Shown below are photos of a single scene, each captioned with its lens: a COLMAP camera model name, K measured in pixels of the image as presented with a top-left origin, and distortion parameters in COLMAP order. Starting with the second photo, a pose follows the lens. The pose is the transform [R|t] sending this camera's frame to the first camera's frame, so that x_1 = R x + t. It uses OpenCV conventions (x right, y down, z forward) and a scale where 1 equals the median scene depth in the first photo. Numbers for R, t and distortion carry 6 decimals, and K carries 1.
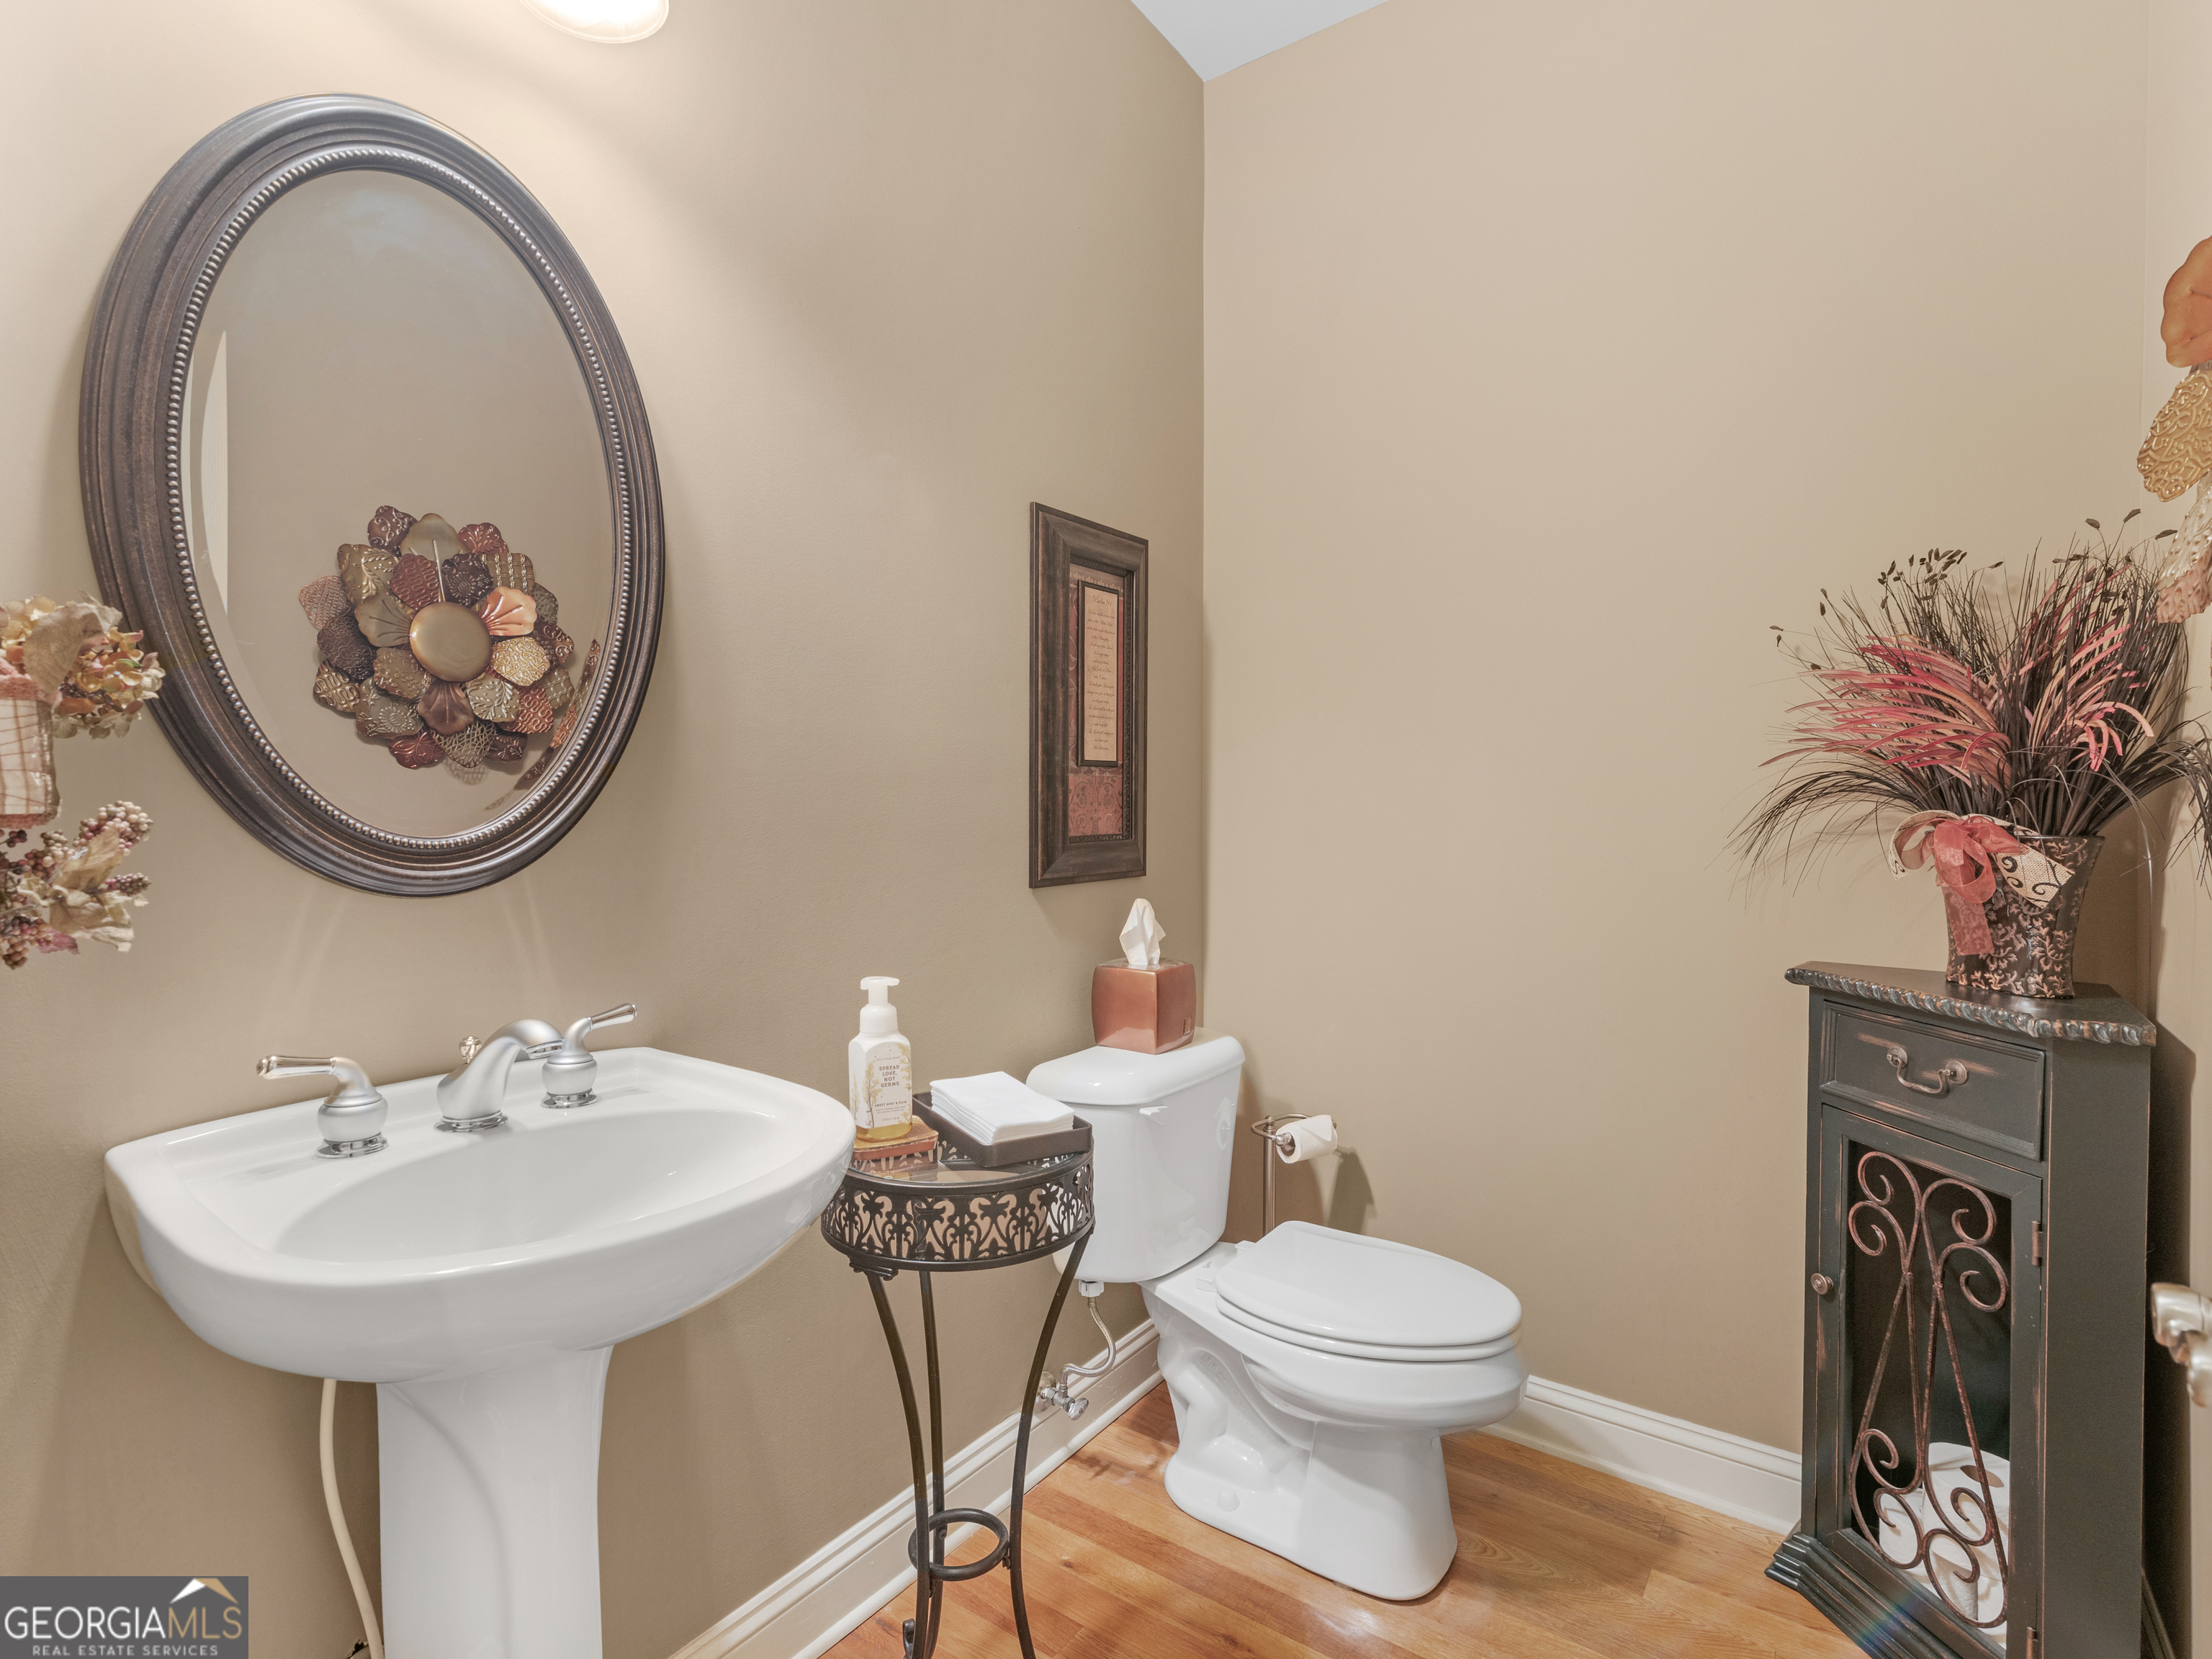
lens RADIAL K [[1114.8, 0, 1105.0], [0, 1114.8, 831.6], [0, 0, 1]] dist [0.006577, -0.001425]
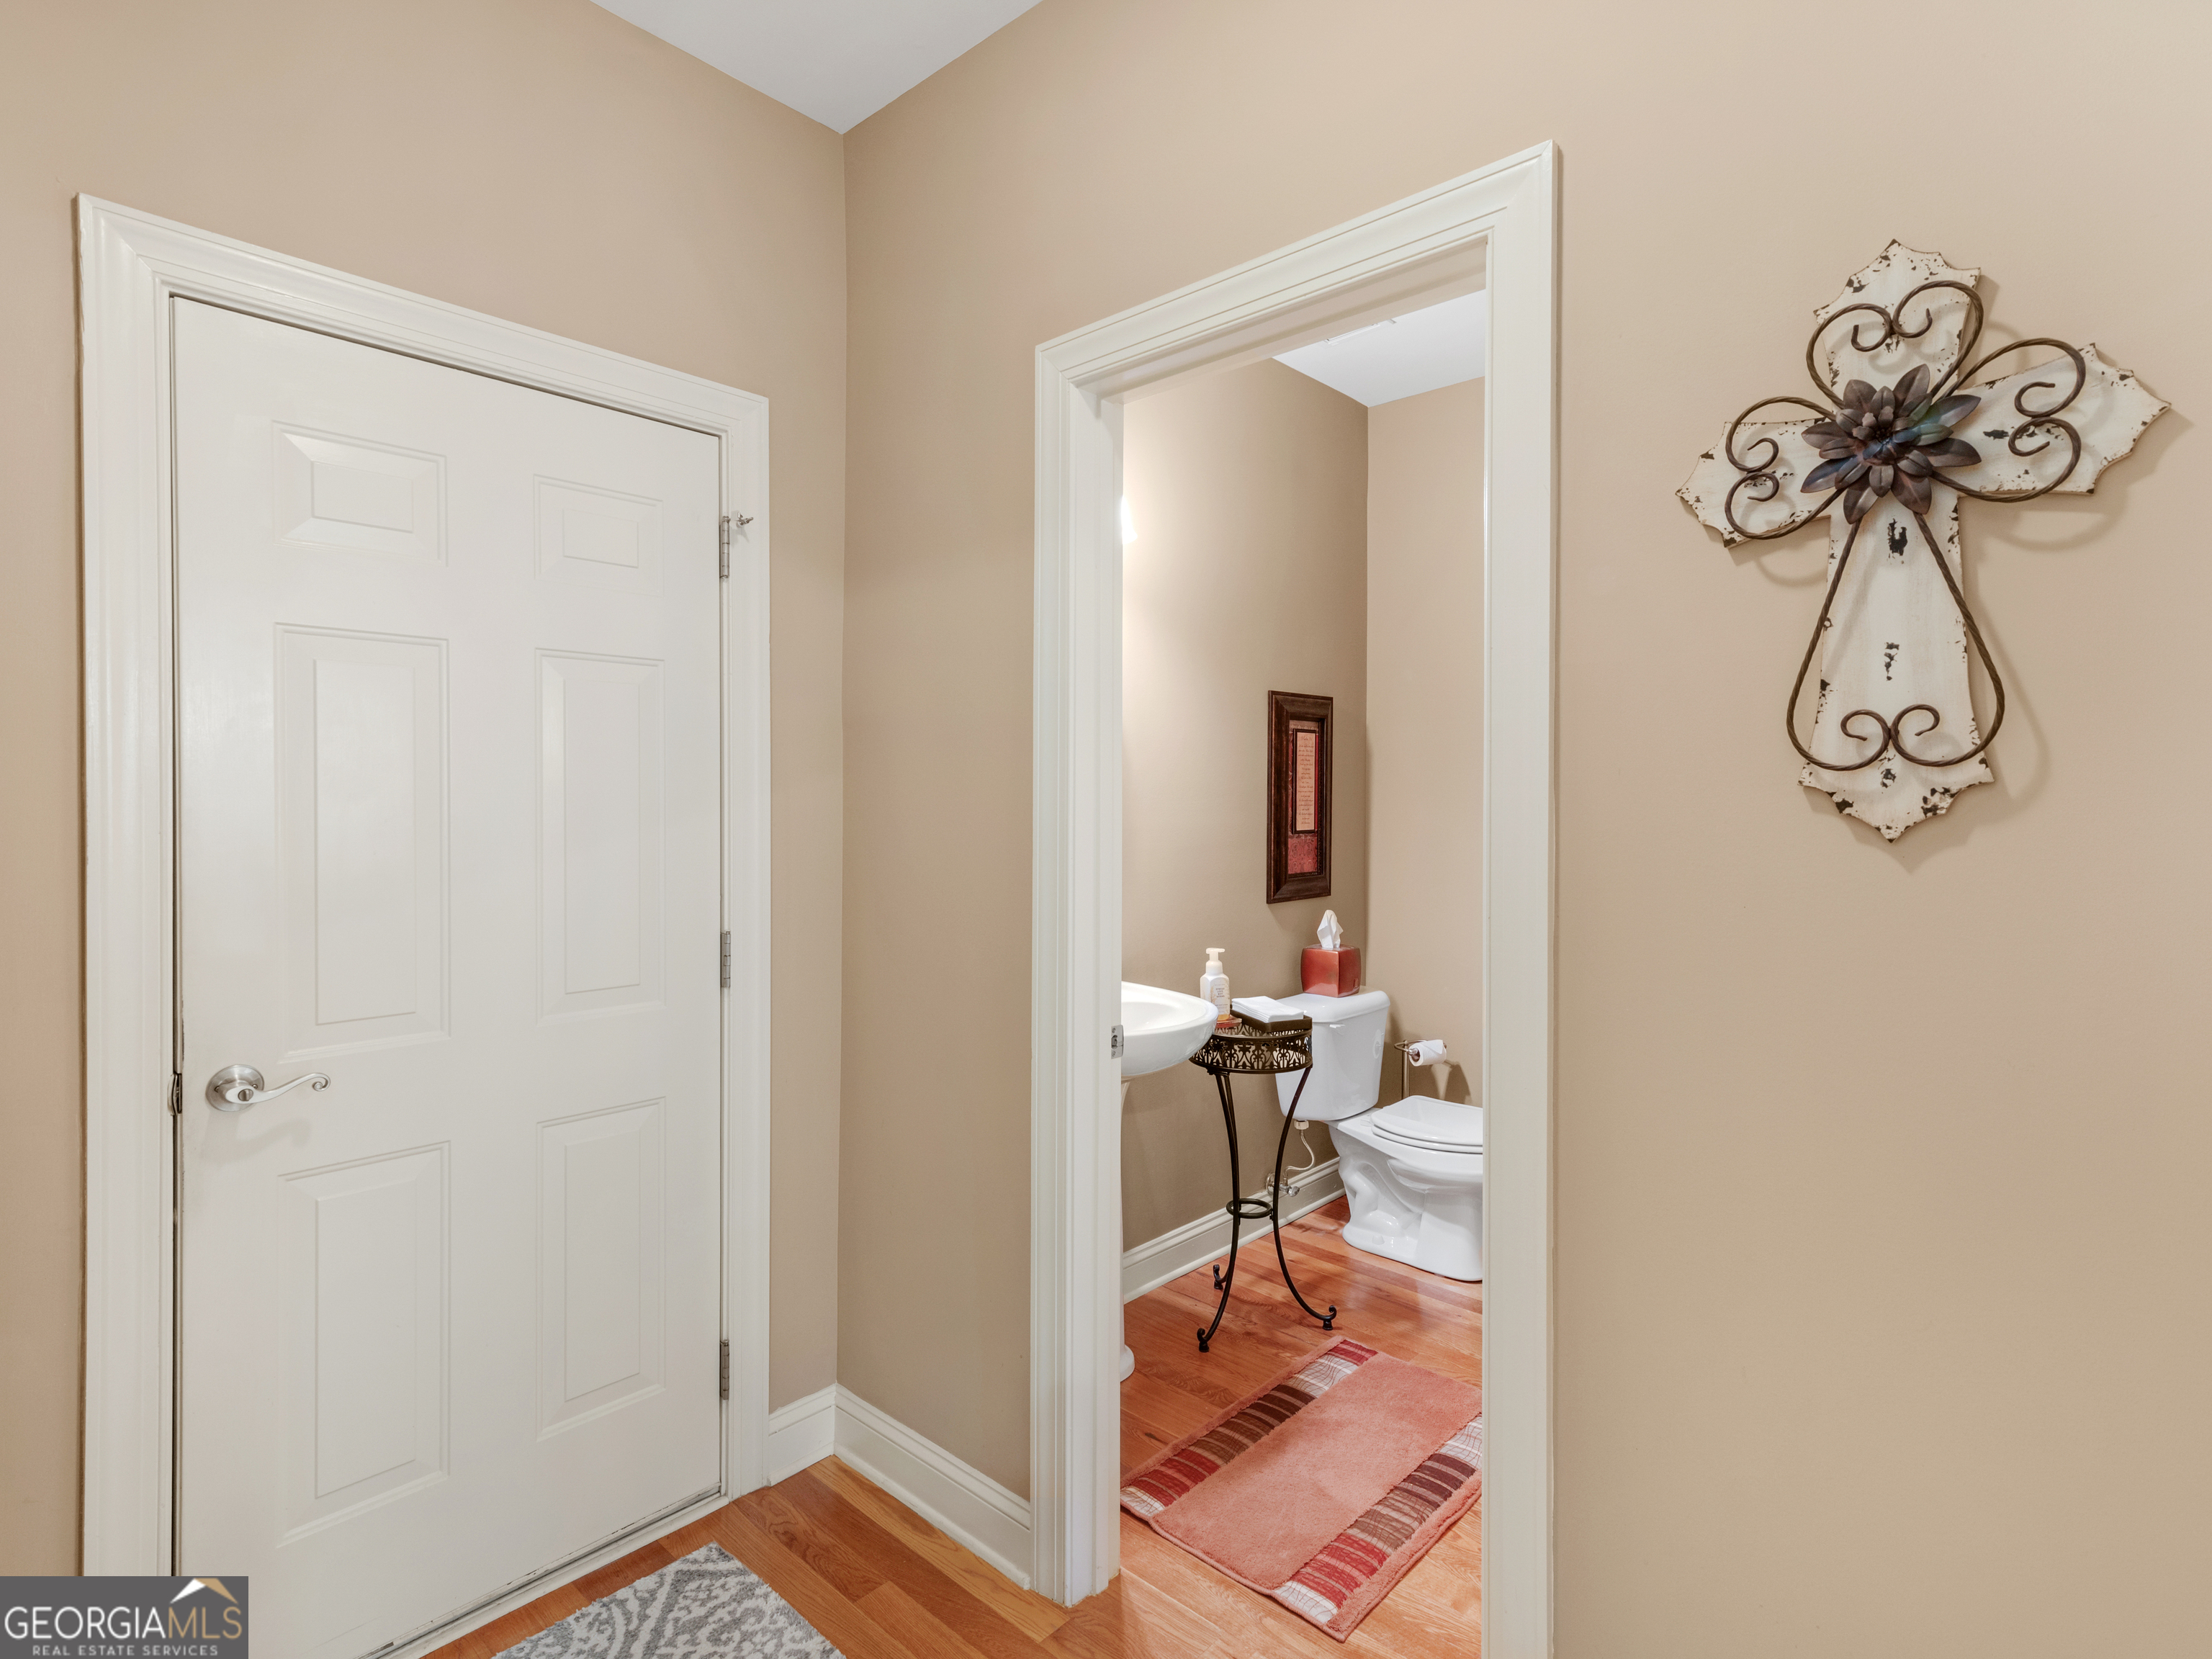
lens RADIAL K [[1114.8, 0, 1111.8], [0, 1114.8, 815.3], [0, 0, 1]] dist [0.006577, -0.001425]
pose [[0.990244, 0.003482, -0.139303, -0.064111], [-0.004516, 0.999965, -0.007110, -0.076644], [0.139273, 0.007670, 0.990224, -0.804598]]
